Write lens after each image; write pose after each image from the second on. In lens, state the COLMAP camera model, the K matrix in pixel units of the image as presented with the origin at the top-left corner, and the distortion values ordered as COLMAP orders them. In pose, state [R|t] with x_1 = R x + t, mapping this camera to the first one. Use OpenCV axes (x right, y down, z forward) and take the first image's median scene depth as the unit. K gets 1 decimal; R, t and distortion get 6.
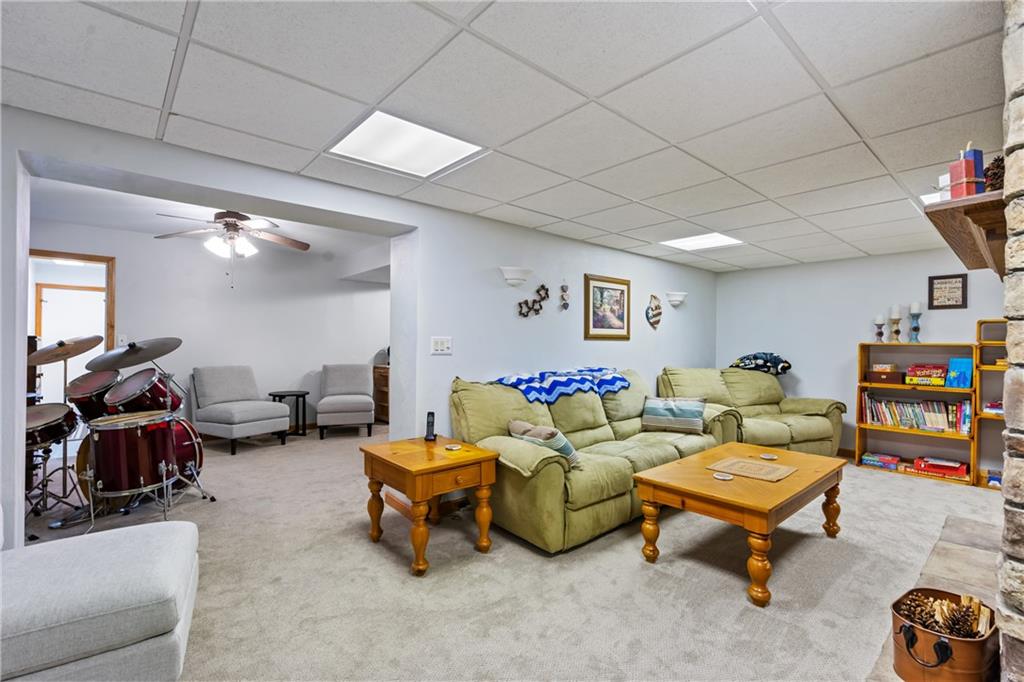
lens RADIAL K [[462.9, 0, 514.1], [0, 462.9, 341.3], [0, 0, 1]] dist [0.003510, 0.000773]
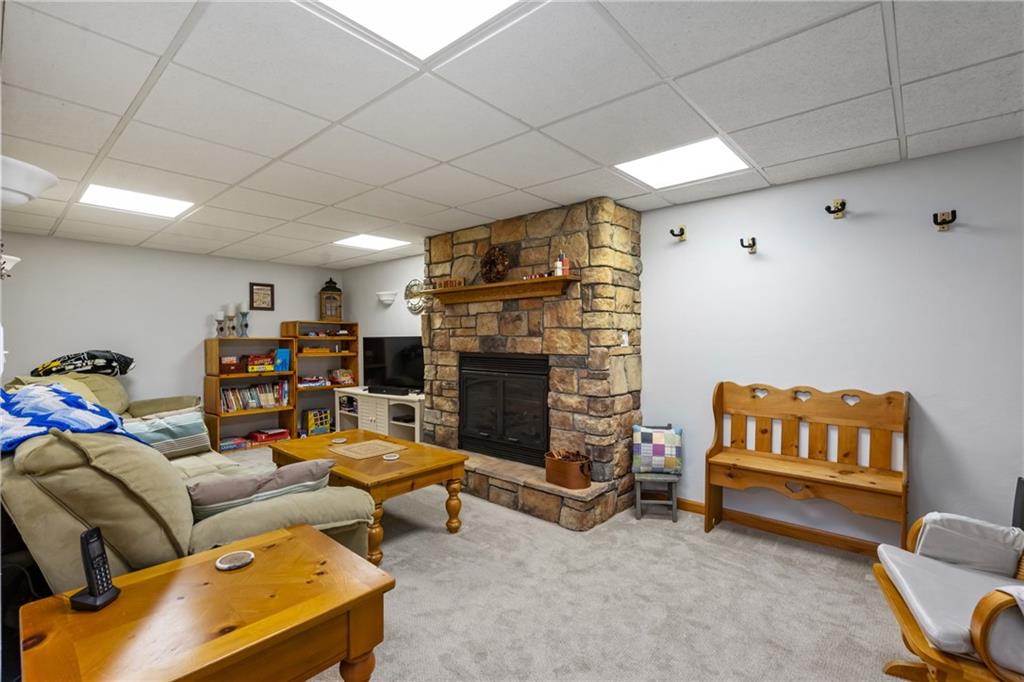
lens RADIAL K [[462.9, 0, 514.1], [0, 462.9, 341.3], [0, 0, 1]] dist [0.003510, 0.000773]
pose [[-0.126831, -0.011239, 0.991861, -0.393578], [-0.003438, 0.999935, 0.010891, -0.001718], [-0.991918, -0.002029, -0.126861, 0.474492]]
